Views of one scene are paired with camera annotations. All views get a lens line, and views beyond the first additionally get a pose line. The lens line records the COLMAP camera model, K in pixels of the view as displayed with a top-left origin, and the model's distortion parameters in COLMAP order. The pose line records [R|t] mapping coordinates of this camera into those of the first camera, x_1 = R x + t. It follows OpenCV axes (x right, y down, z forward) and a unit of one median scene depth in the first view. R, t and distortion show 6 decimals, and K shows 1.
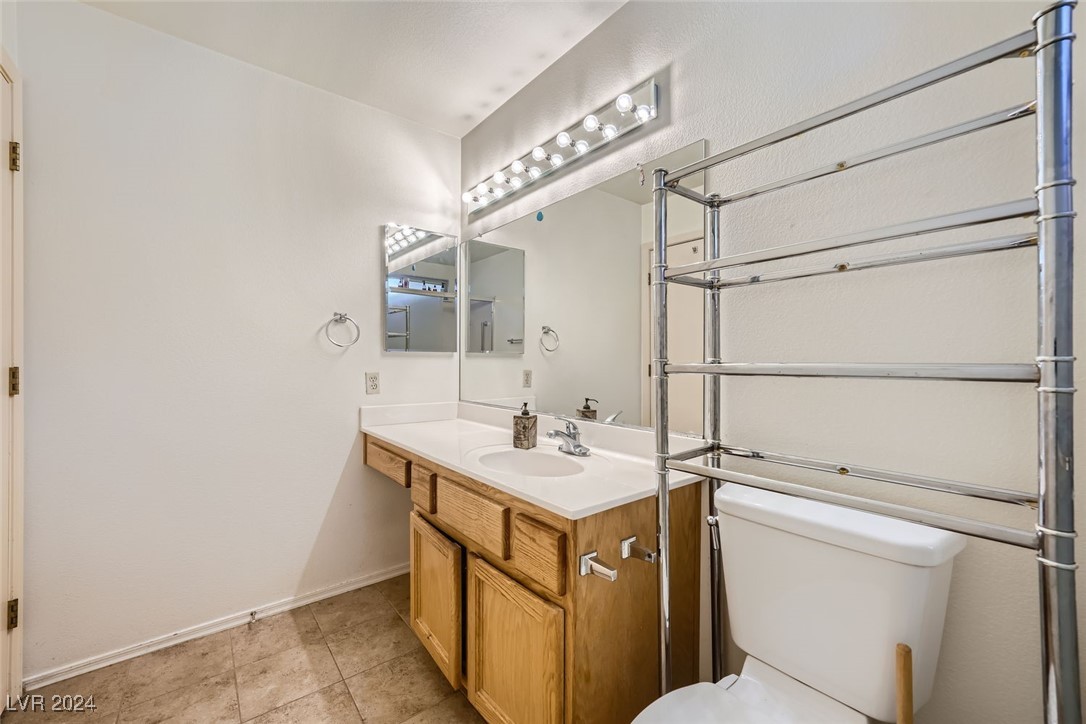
lens RADIAL K [[431.5, 0, 539.7], [0, 431.5, 364.4], [0, 0, 1]] dist [-0.011256, 0.000488]
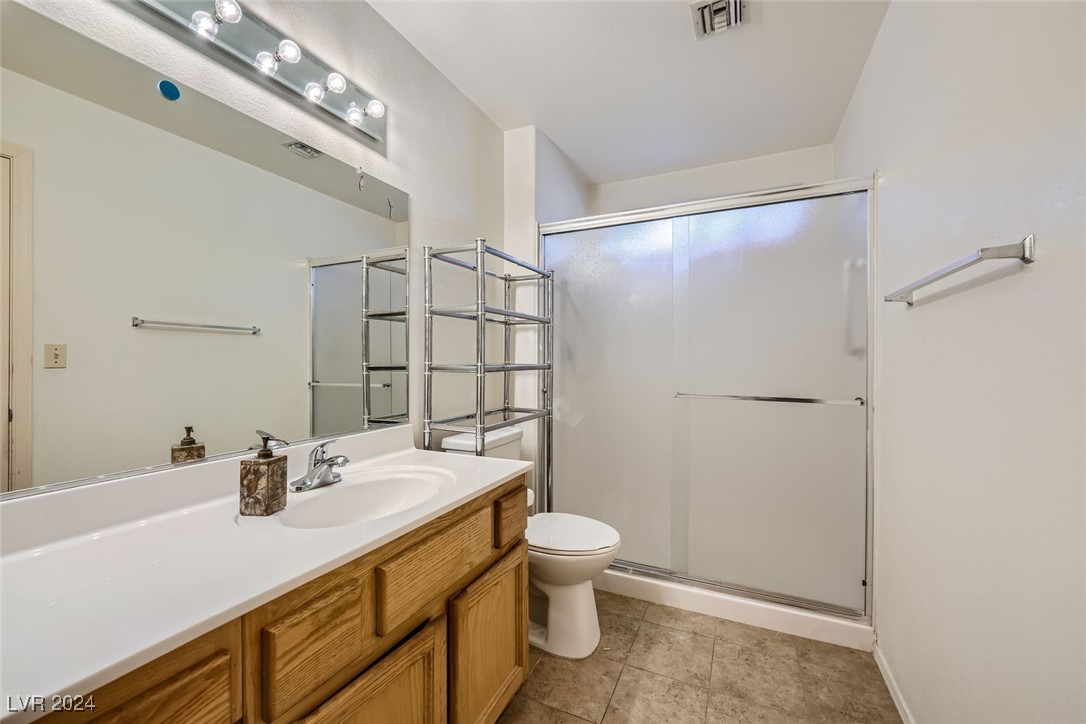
lens RADIAL K [[431.5, 0, 539.7], [0, 431.5, 364.4], [0, 0, 1]] dist [-0.011256, 0.000488]
pose [[-0.433933, -0.003214, 0.900939, -0.926695], [0.013537, 0.999857, 0.010087, -0.014527], [-0.900843, 0.016573, -0.433828, 1.158861]]
